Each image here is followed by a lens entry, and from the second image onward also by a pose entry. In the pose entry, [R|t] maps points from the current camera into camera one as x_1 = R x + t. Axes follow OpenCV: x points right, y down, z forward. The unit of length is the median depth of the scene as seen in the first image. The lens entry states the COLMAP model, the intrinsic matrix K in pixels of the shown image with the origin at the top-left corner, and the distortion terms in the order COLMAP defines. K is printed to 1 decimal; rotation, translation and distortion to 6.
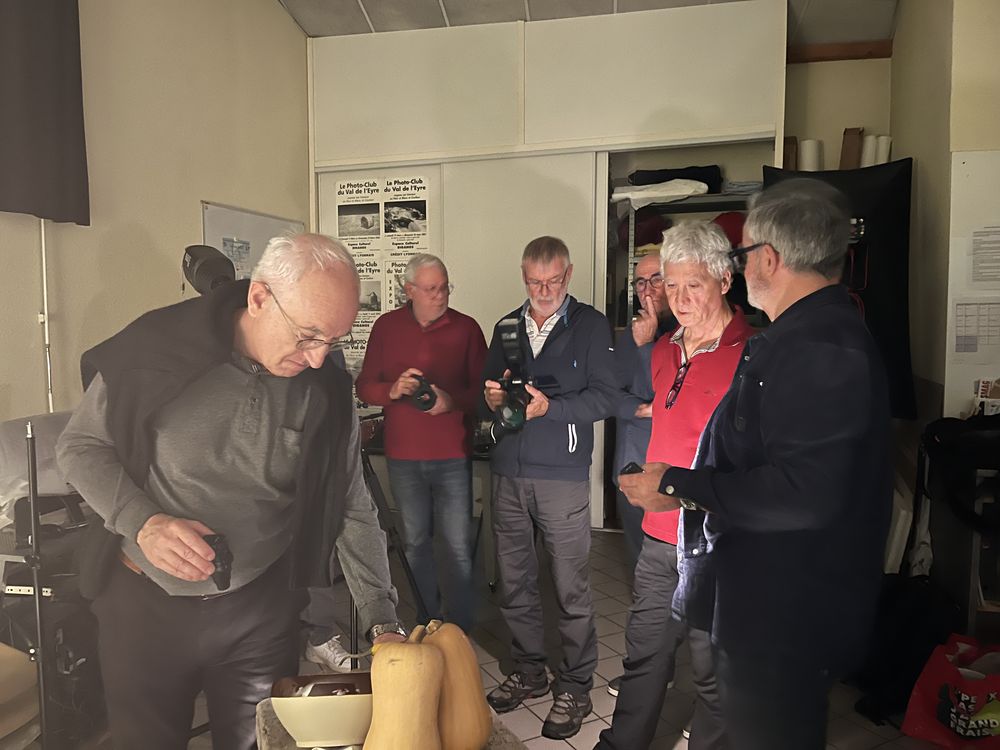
lens RADIAL K [[769.2, 0, 499.2], [0, 769.2, 373.2], [0, 0, 1]] dist [0.024466, -0.027937]
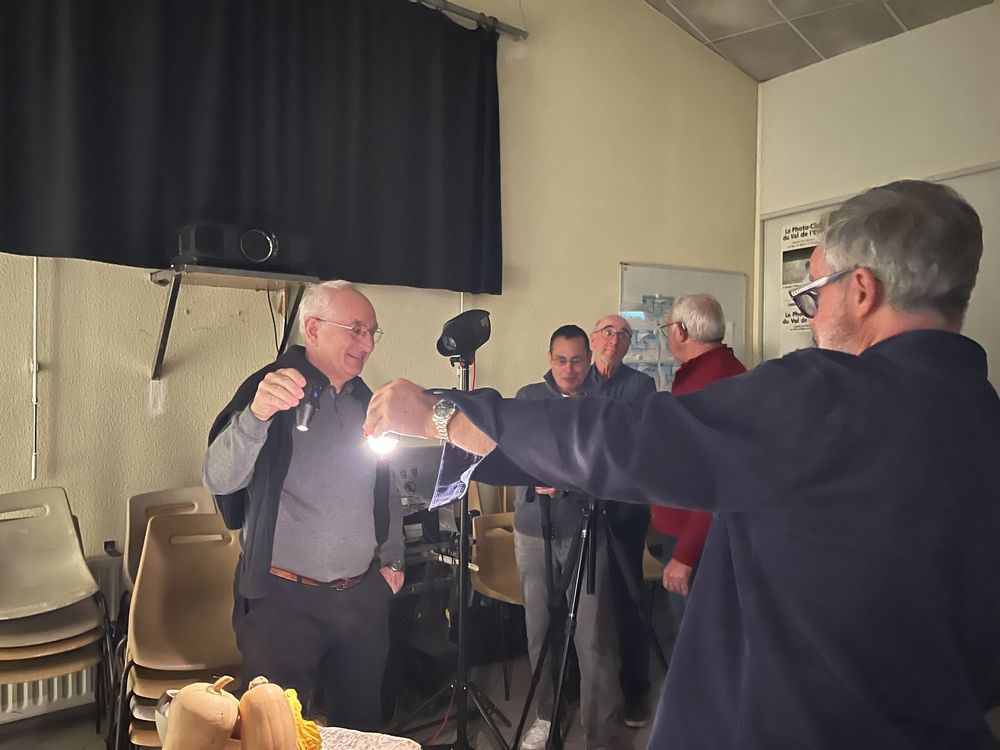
lens RADIAL K [[769.2, 0, 501.3], [0, 769.2, 378.1], [0, 0, 1]] dist [0.024466, -0.027937]
pose [[0.727353, 0.010173, -0.686188, 0.190774], [-0.052083, 0.997825, -0.040415, -0.009794], [0.684284, 0.065134, 0.726300, 0.101171]]
